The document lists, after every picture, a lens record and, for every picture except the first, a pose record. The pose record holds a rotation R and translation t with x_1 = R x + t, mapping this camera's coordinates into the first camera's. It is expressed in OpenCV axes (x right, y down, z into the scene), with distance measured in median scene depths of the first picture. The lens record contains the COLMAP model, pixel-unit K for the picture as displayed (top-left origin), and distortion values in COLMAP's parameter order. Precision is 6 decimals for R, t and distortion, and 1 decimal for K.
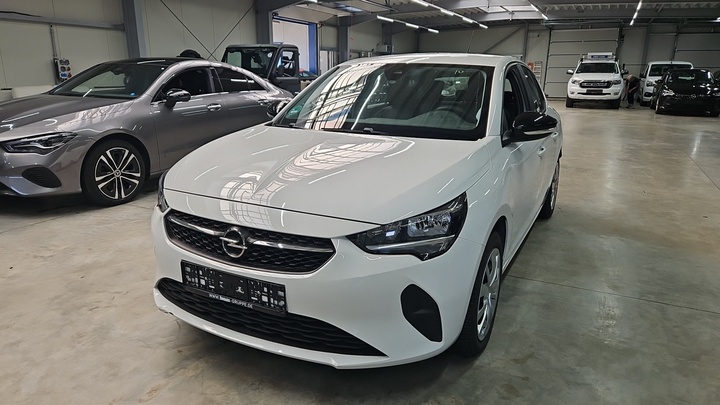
lens RADIAL K [[488.8, 0, 357.9], [0, 488.8, 202.4], [0, 0, 1]] dist [0.025810, -0.012787]
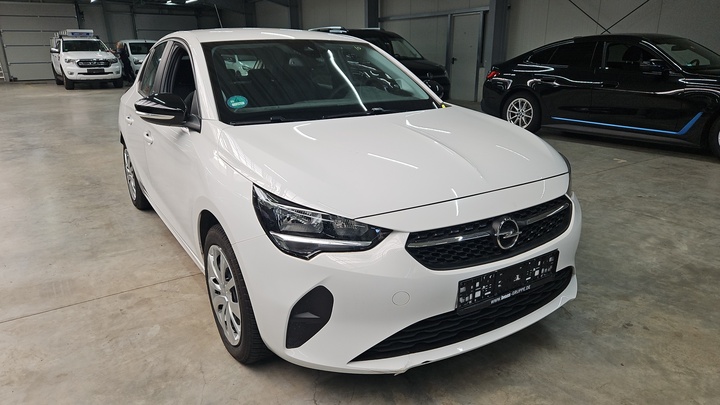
lens RADIAL K [[488.8, 0, 361.3], [0, 488.8, 202.7], [0, 0, 1]] dist [0.025810, -0.012787]
pose [[0.497076, -0.270894, 0.824337, -0.125818], [0.237006, 0.956280, 0.171338, -0.021959], [-0.834711, 0.110205, 0.539548, 0.079135]]
